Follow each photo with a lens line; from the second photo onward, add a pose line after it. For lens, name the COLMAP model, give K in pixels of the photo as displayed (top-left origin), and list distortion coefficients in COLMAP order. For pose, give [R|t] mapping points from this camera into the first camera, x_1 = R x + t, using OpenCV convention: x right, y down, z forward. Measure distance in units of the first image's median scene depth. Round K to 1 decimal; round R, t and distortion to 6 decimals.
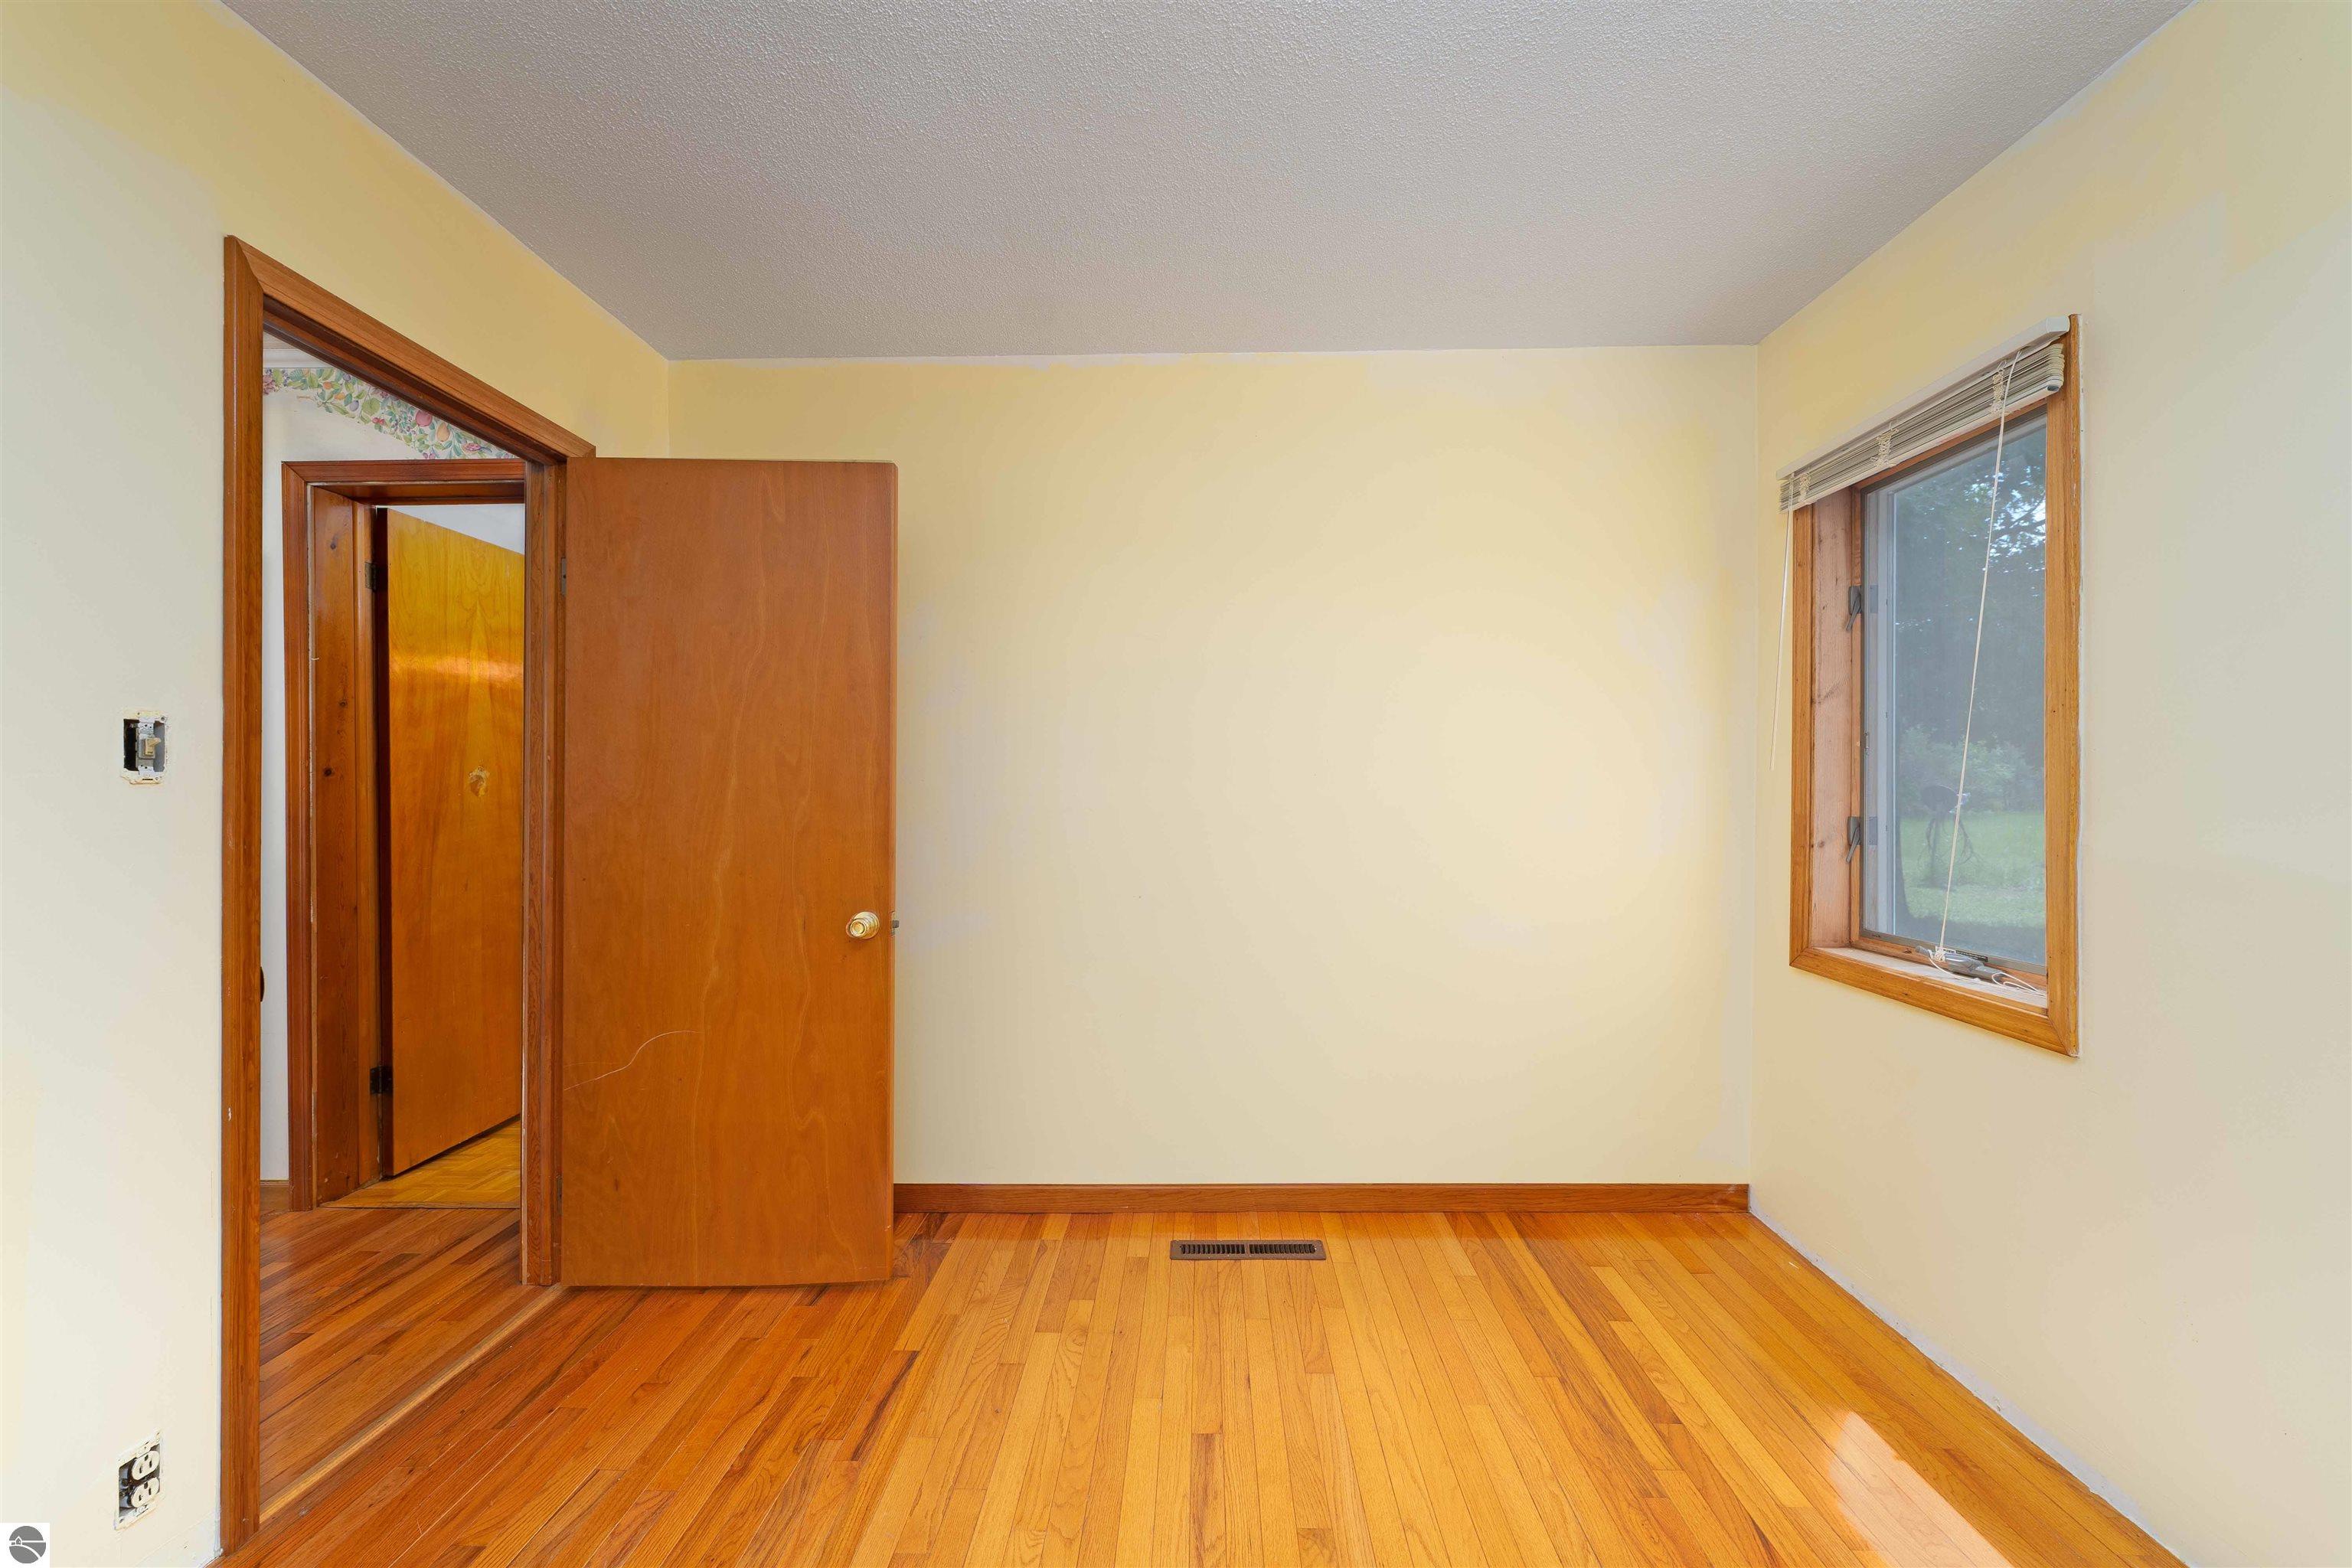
lens RADIAL K [[966.5, 0, 1184.6], [0, 966.5, 792.6], [0, 0, 1]] dist [0.000531, 0.000054]
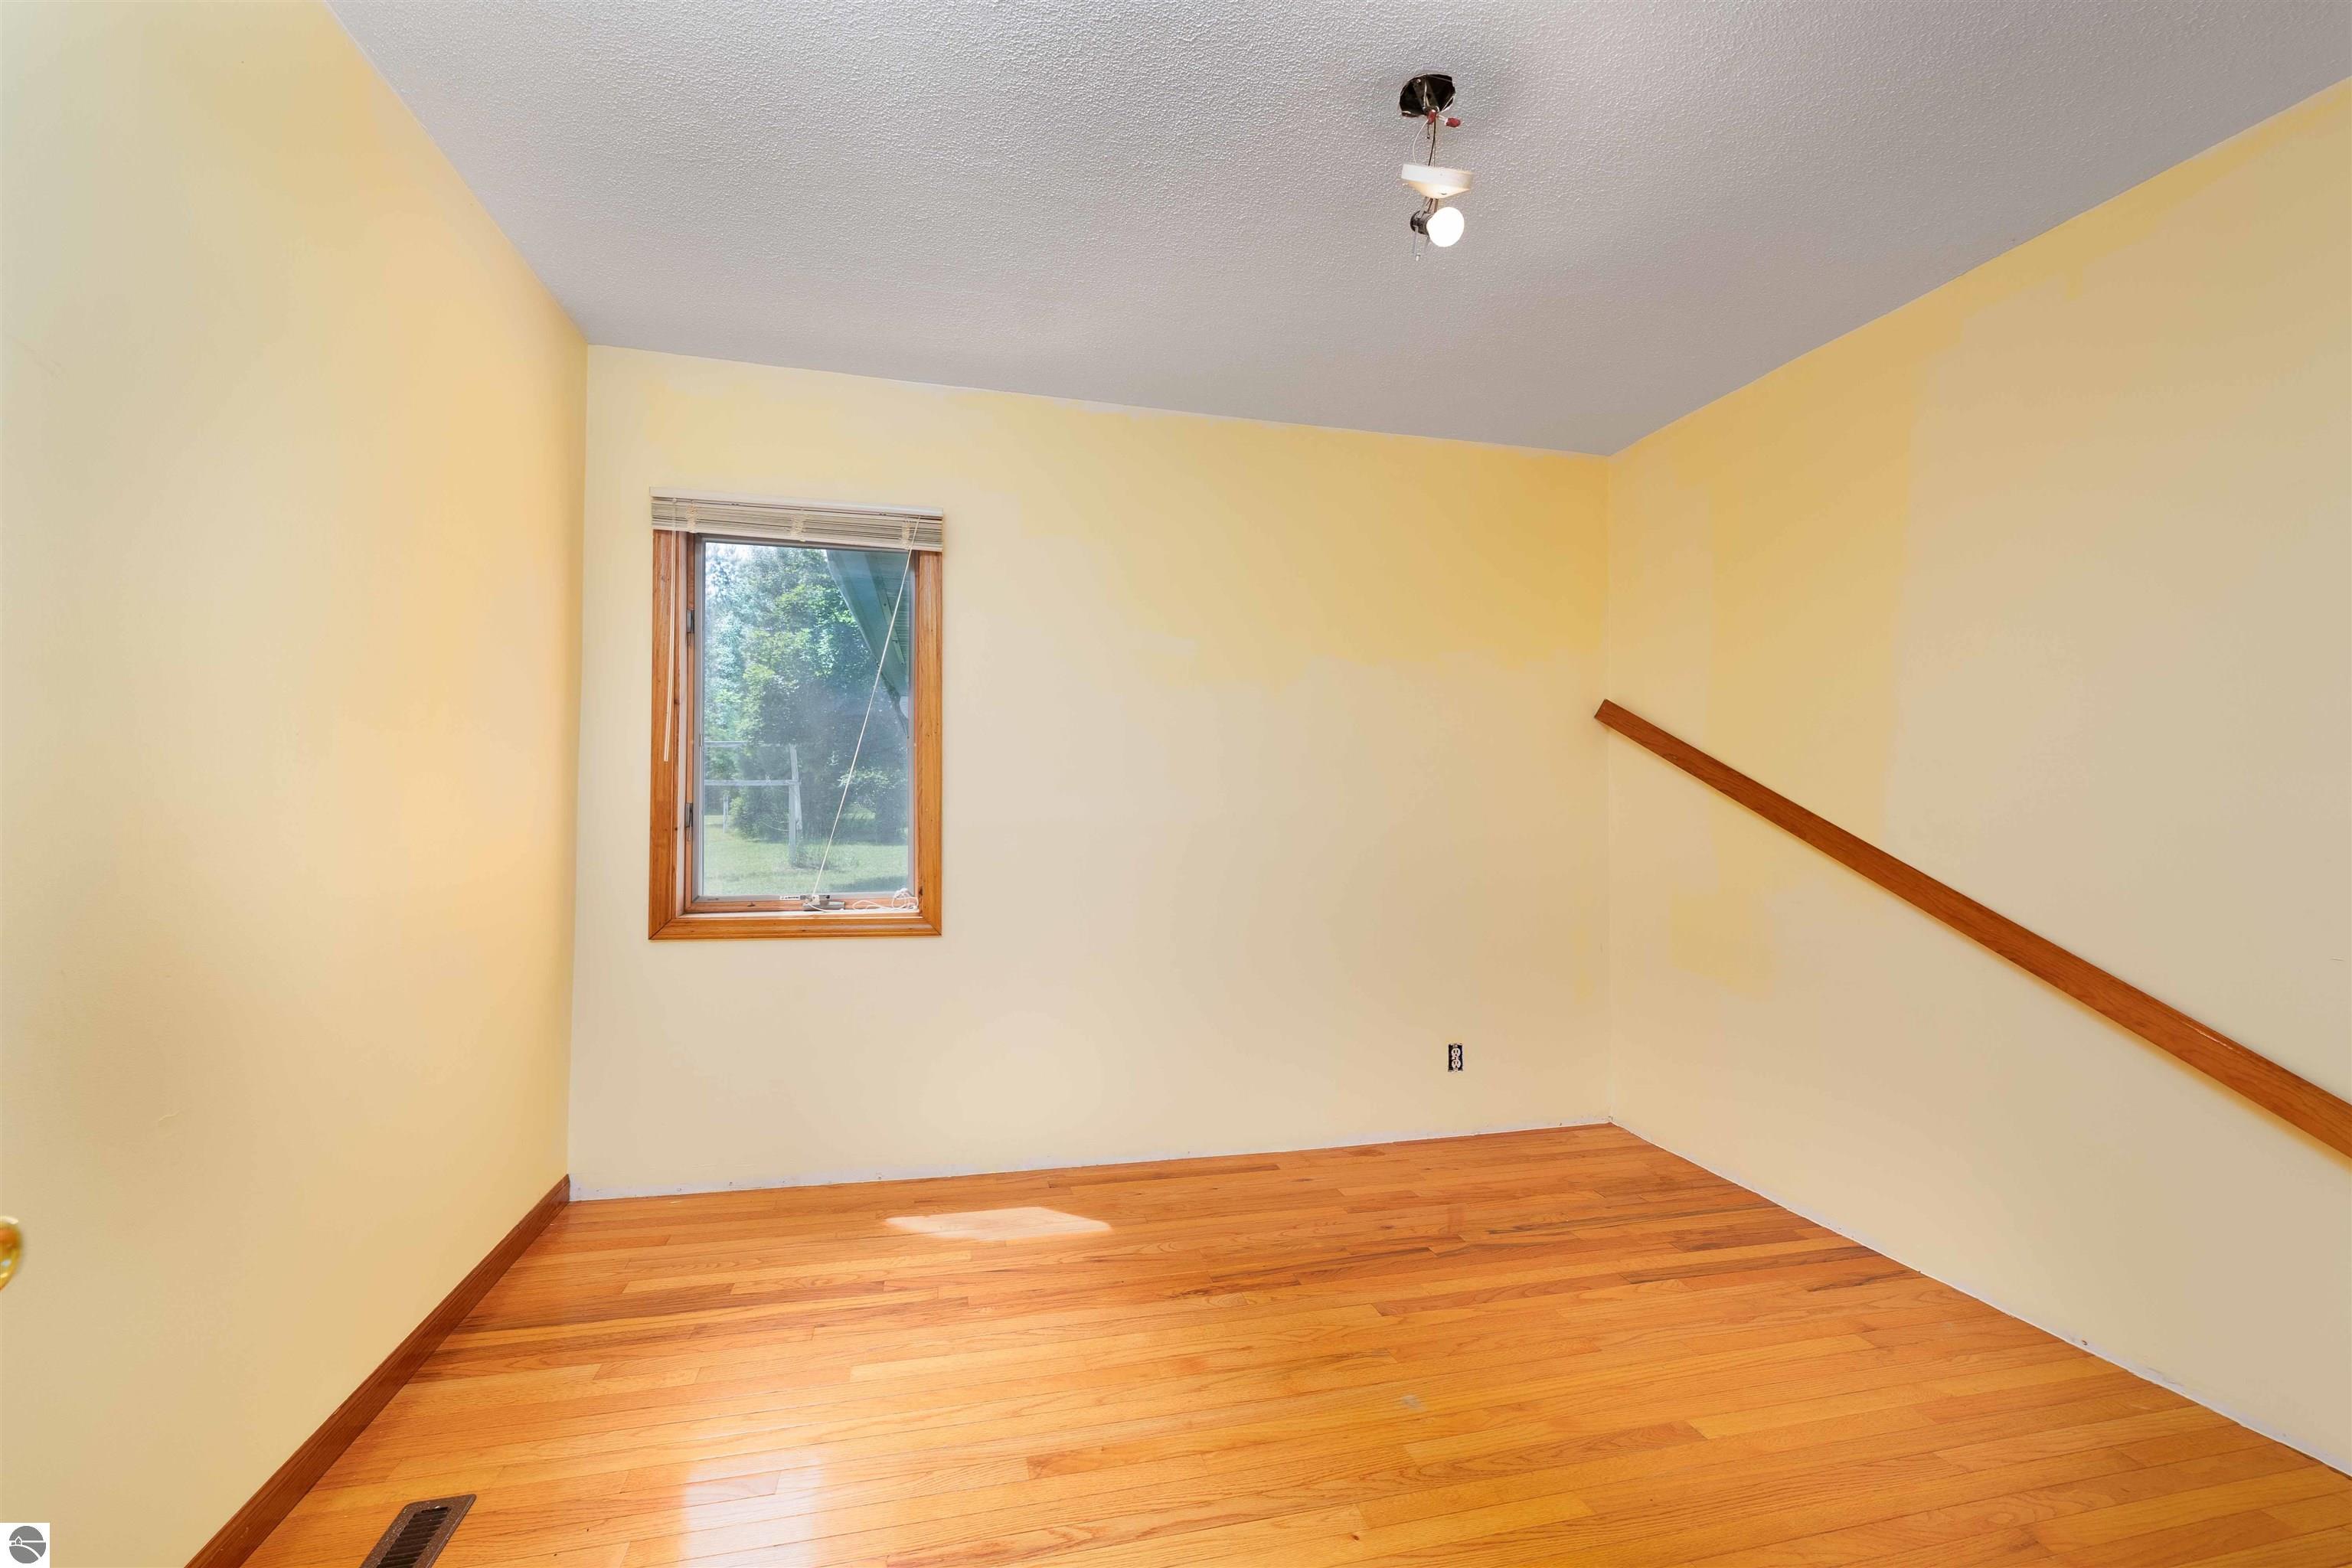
lens RADIAL K [[966.5, 0, 1177.0], [0, 966.5, 782.5], [0, 0, 1]] dist [0.000531, 0.000054]
pose [[-0.261349, 0.011557, 0.965175, -0.744437], [-0.000442, 0.999927, -0.012093, 0.016971], [-0.965244, -0.003587, -0.261324, 0.885985]]
